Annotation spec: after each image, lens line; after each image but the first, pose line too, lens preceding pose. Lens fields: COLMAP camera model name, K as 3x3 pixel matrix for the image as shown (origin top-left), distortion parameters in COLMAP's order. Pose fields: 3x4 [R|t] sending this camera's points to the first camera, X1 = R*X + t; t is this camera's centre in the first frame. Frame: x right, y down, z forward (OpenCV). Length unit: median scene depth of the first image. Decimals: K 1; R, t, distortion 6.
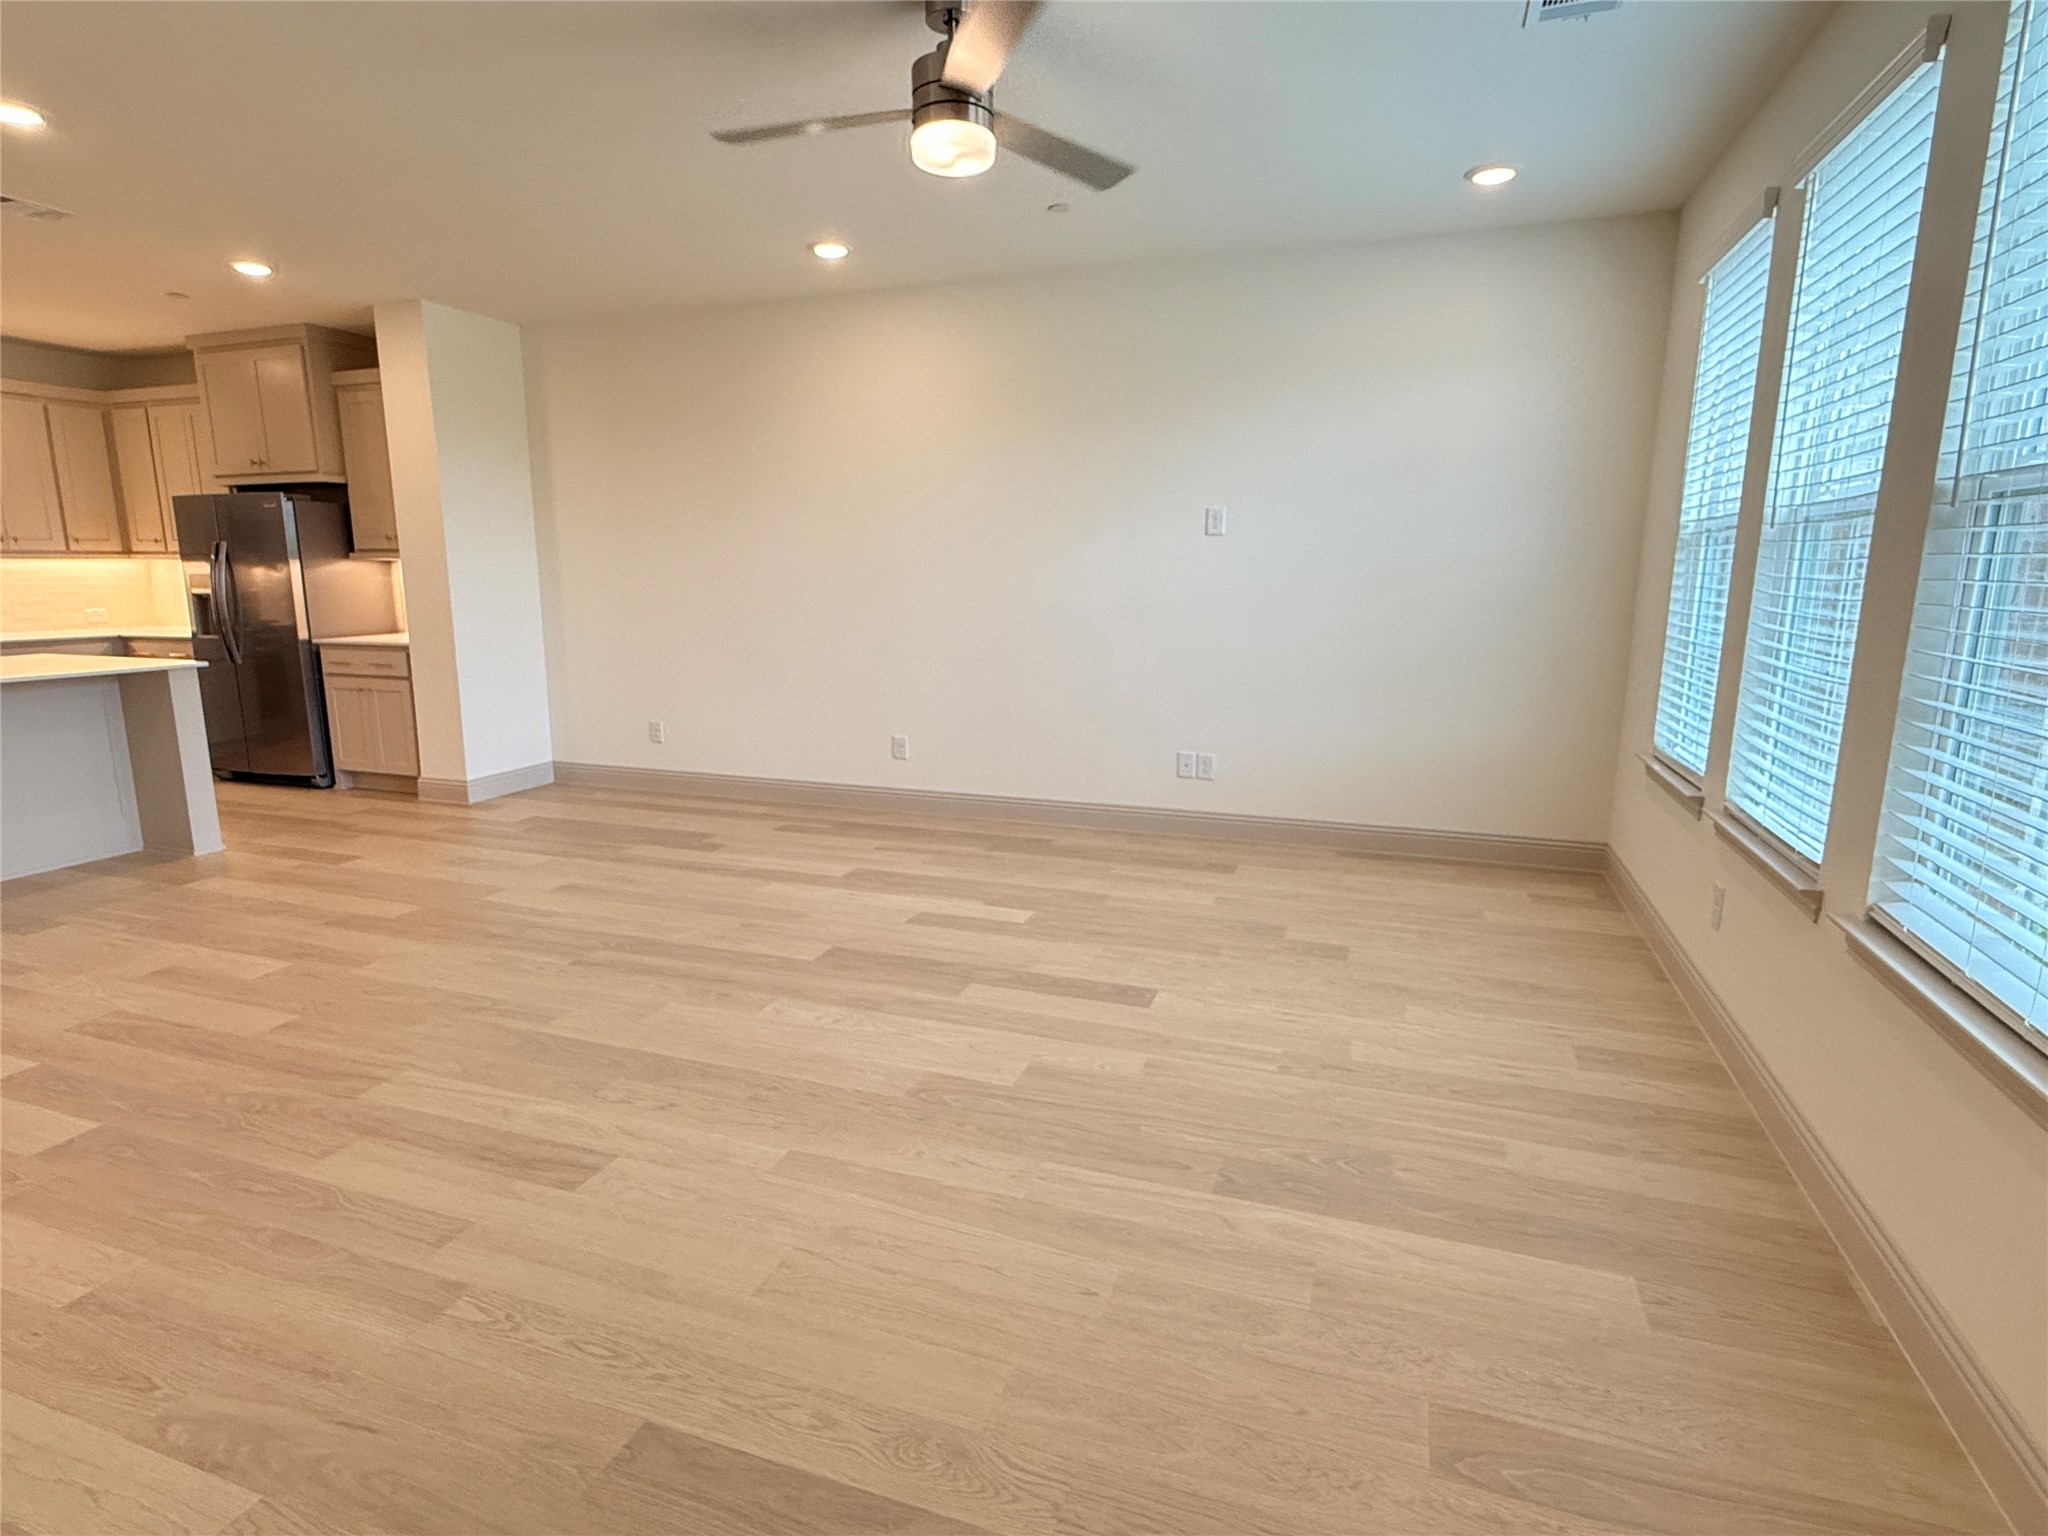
lens RADIAL K [[1065.6, 0, 1011.4], [0, 1065.6, 768.2], [0, 0, 1]] dist [0.001595, 0.000115]
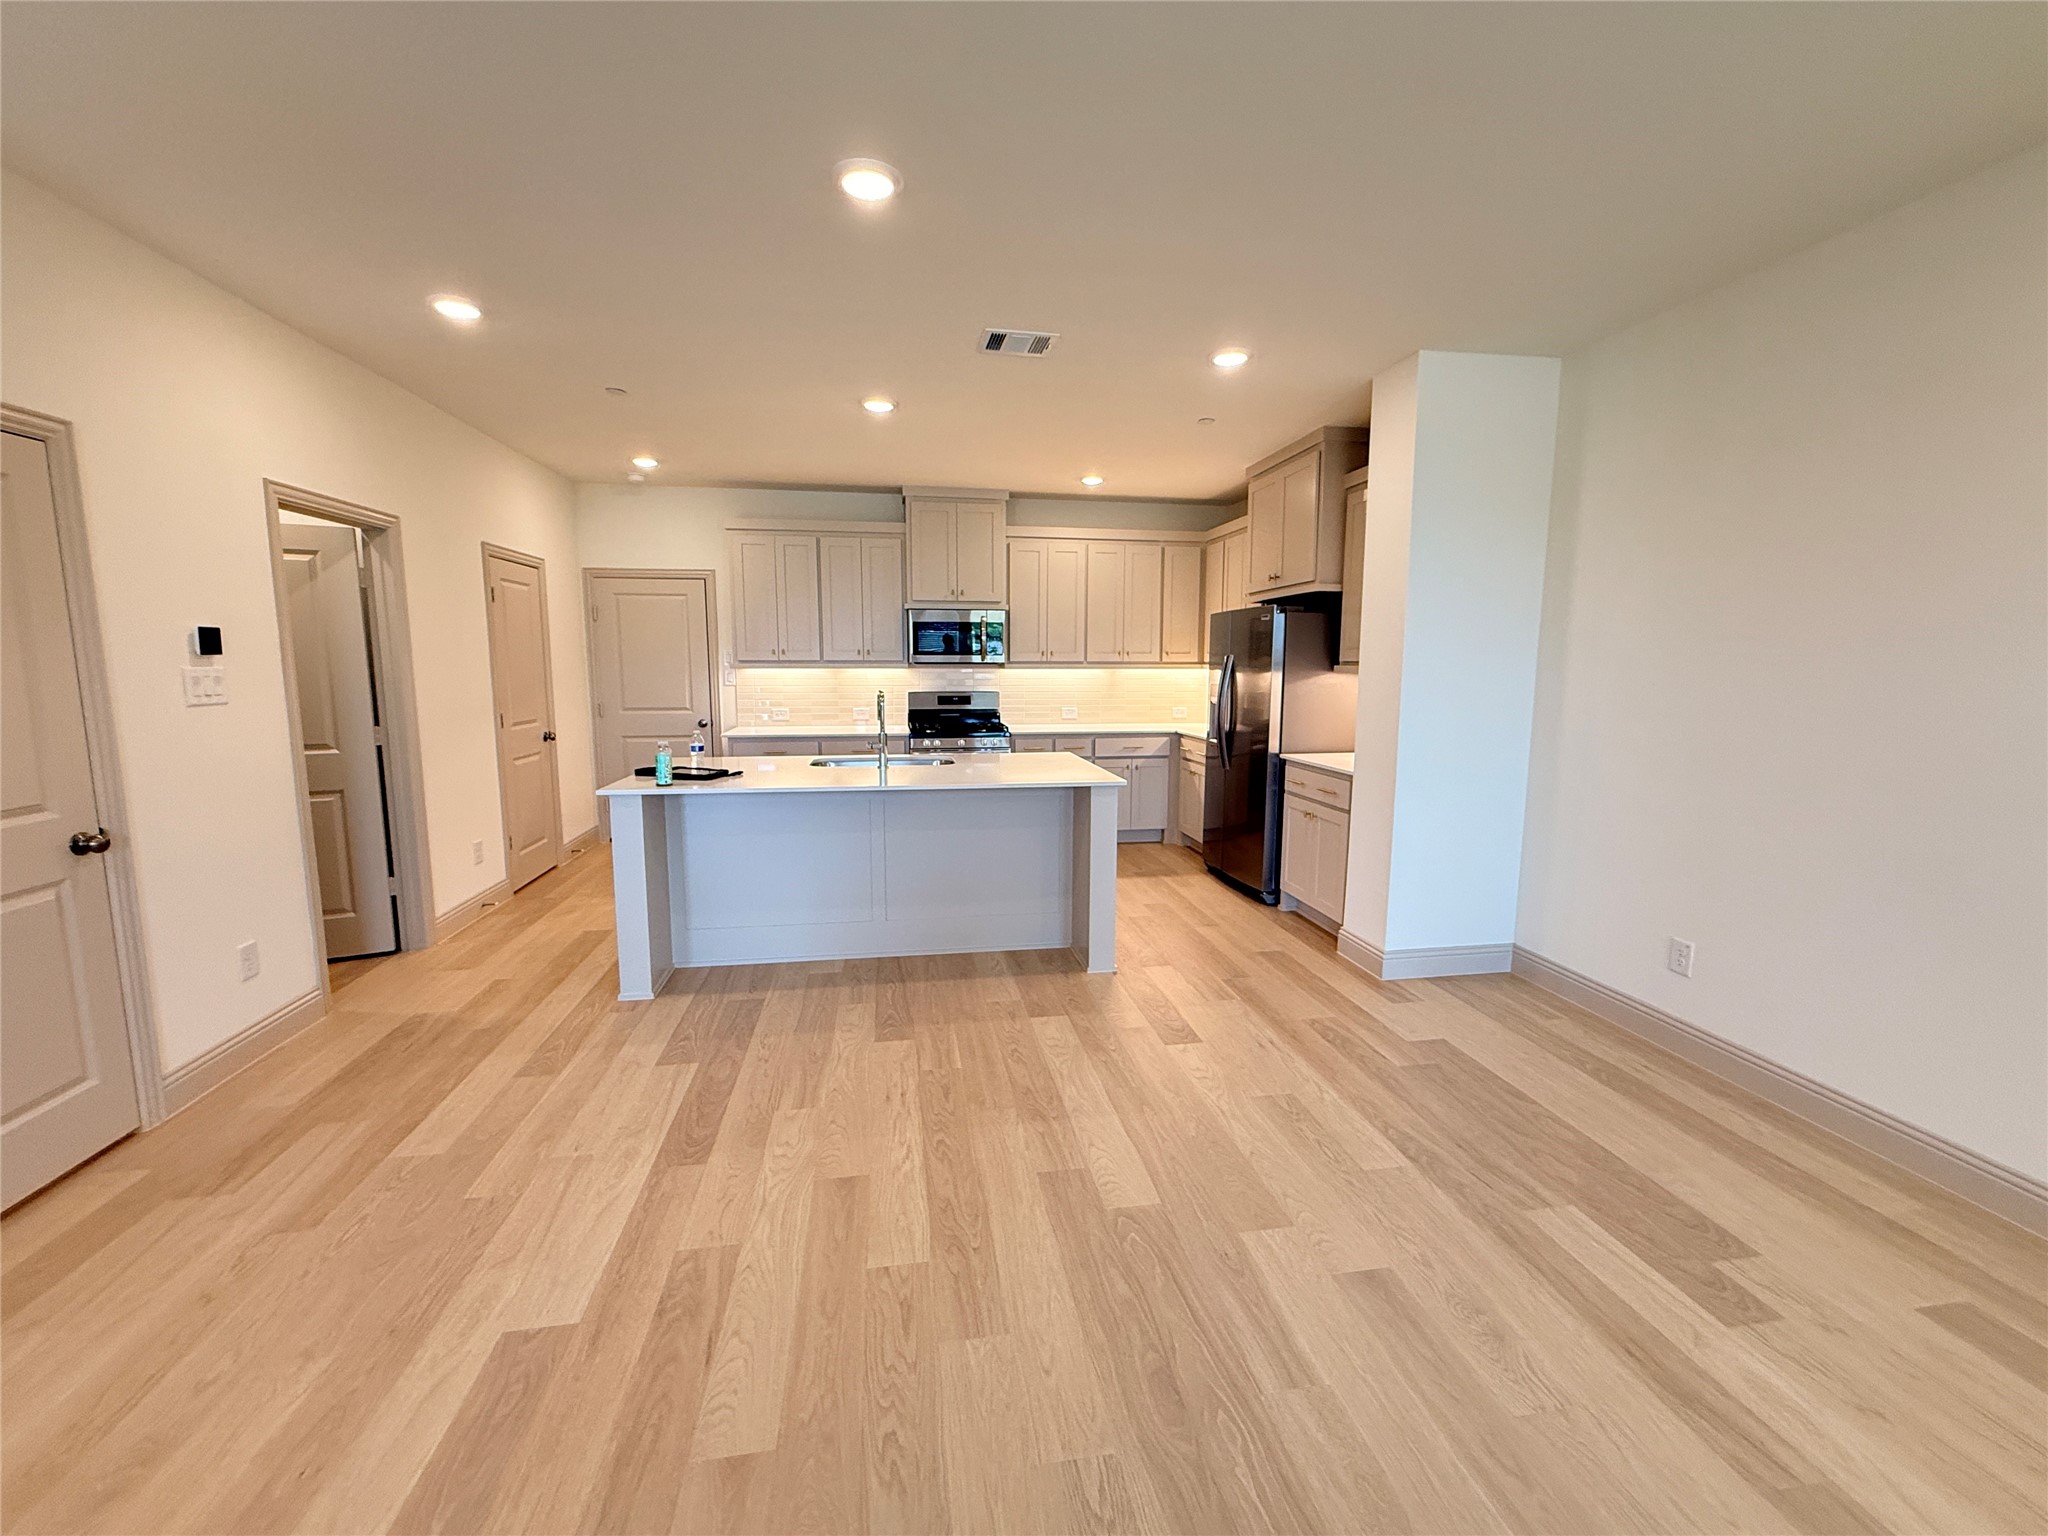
lens RADIAL K [[827.3, 0, 1027.9], [0, 827.3, 766.1], [0, 0, 1]] dist [-0.000674, 0.000337]
pose [[0.493297, 0.110964, -0.862754, -0.140611], [-0.165437, 0.985695, 0.032184, -0.113137], [0.853984, 0.126855, 0.504598, 0.501560]]
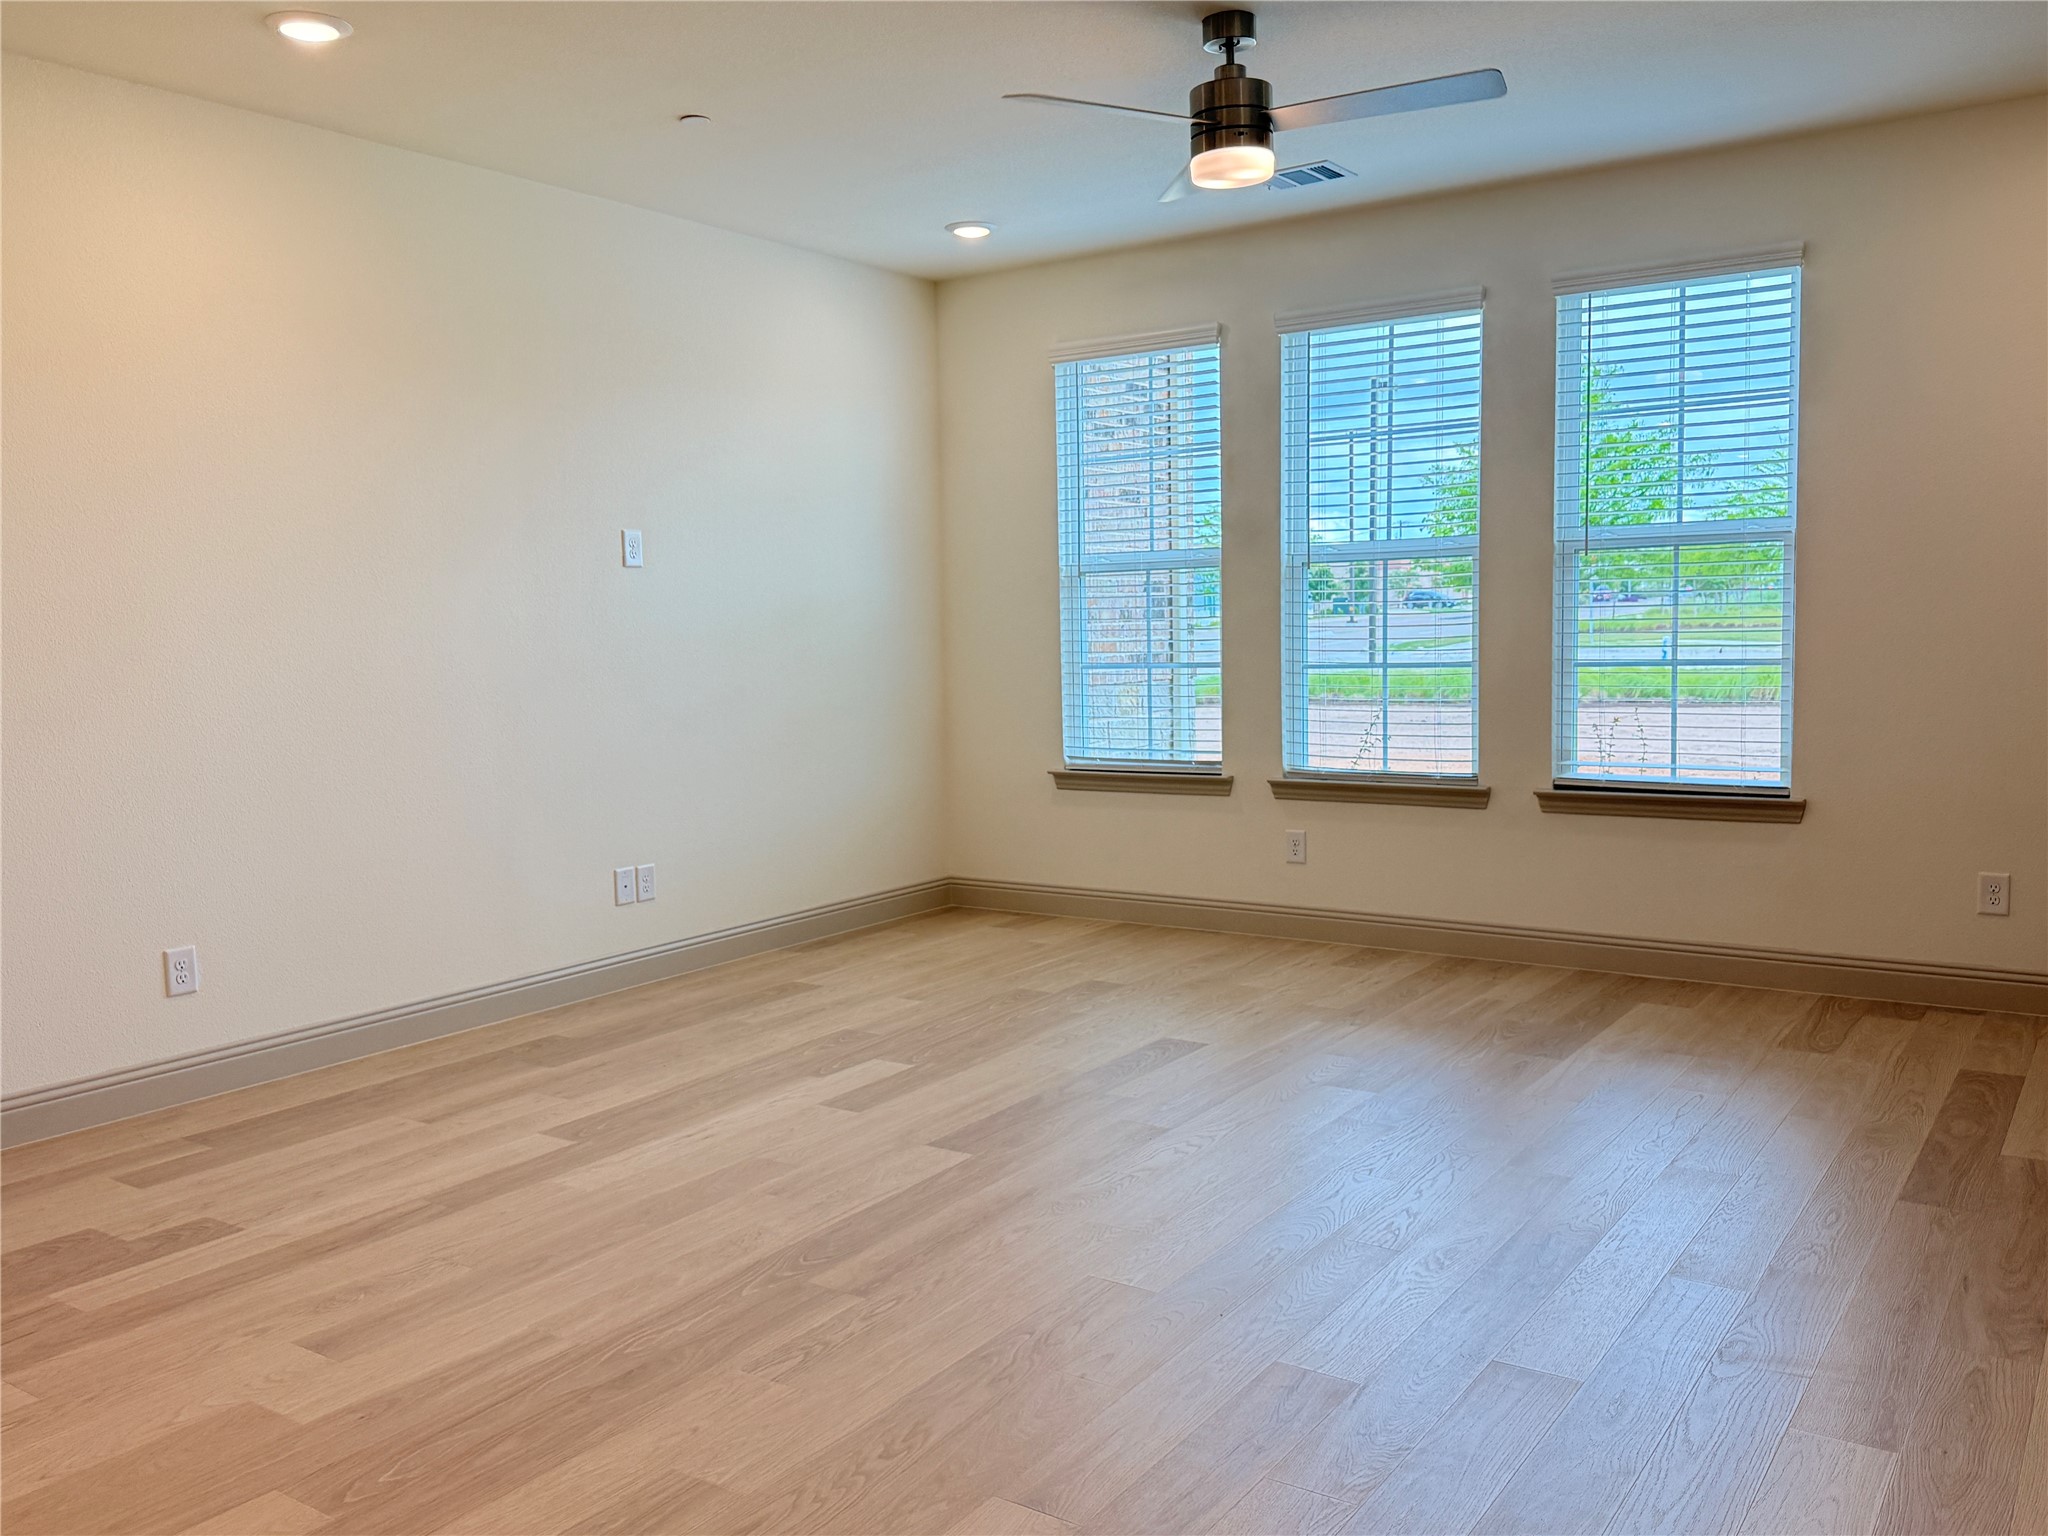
lens RADIAL K [[1654.8, 0, 1024.0], [0, 1654.8, 768.0], [0, 0, 1]] dist [0.114444, -0.191902]
pose [[0.248257, -0.090925, 0.964417, -0.816588], [0.202786, 0.978404, 0.040043, -0.069556], [-0.947231, 0.185629, 0.261334, 0.437027]]
